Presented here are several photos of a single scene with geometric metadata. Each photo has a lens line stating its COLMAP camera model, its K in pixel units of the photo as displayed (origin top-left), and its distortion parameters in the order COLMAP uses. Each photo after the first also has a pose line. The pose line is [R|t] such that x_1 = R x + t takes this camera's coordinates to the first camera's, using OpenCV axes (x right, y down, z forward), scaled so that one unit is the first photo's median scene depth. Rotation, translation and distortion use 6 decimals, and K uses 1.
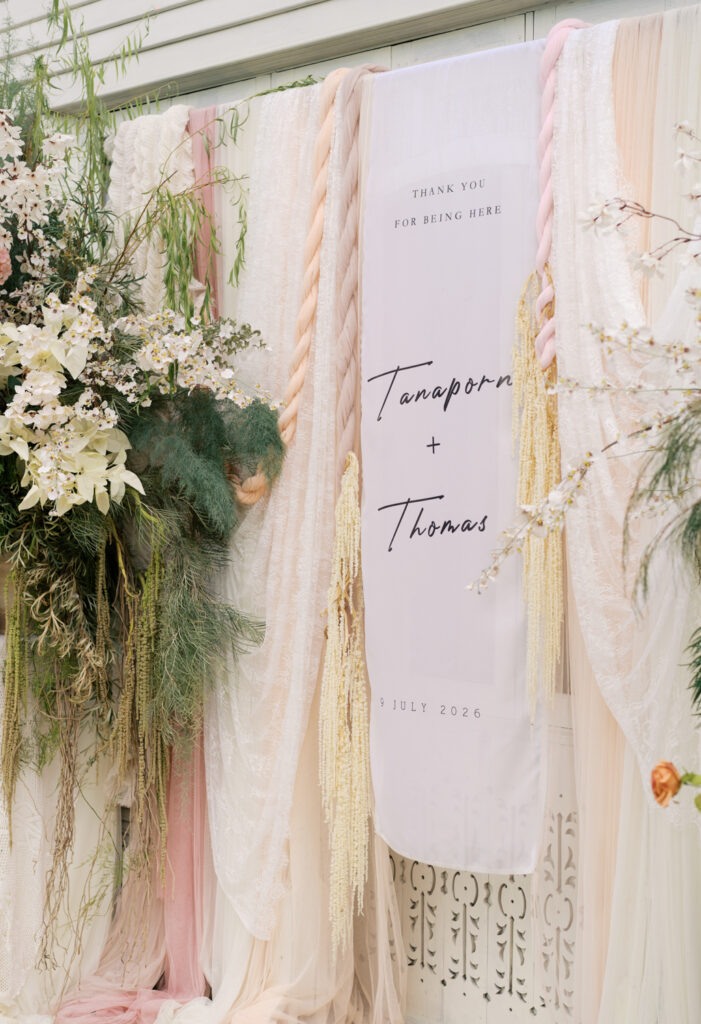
lens RADIAL K [[1656.1, 0, 350.0], [0, 1656.1, 540.5], [0, 0, 1]] dist [0.011021, 0.104232]
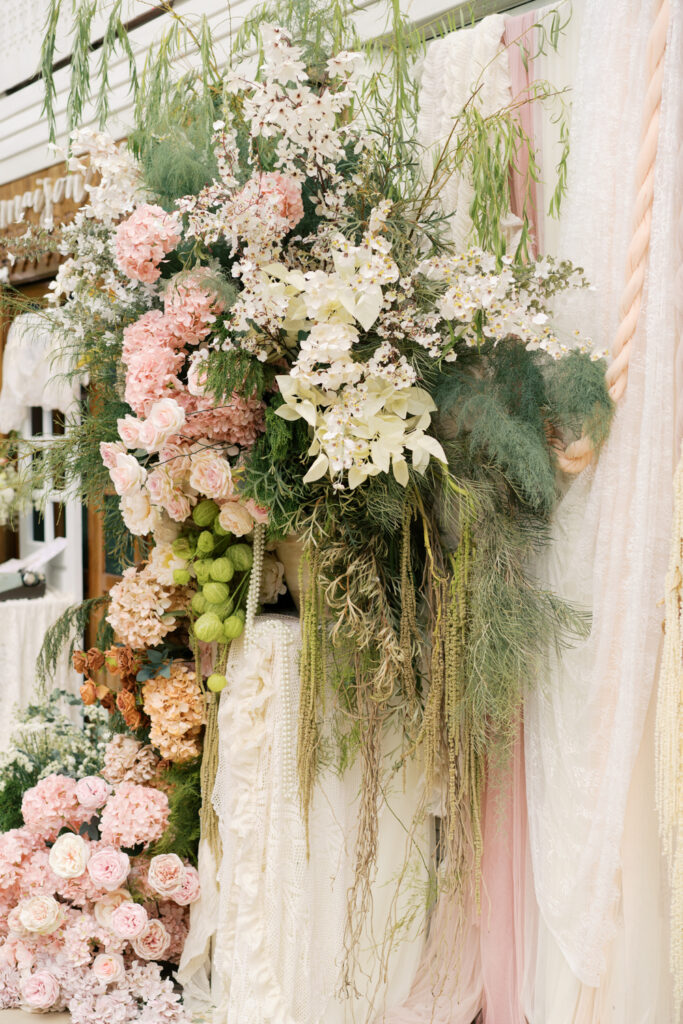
lens RADIAL K [[1592.8, 0, 341.5], [0, 1592.8, 512.0], [0, 0, 1]] dist [-0.005599, 0.043034]
pose [[0.969353, -0.003153, -0.245651, 0.025018], [0.004528, 0.999977, 0.005033, -0.006788], [0.245629, -0.005991, 0.969345, 0.179923]]
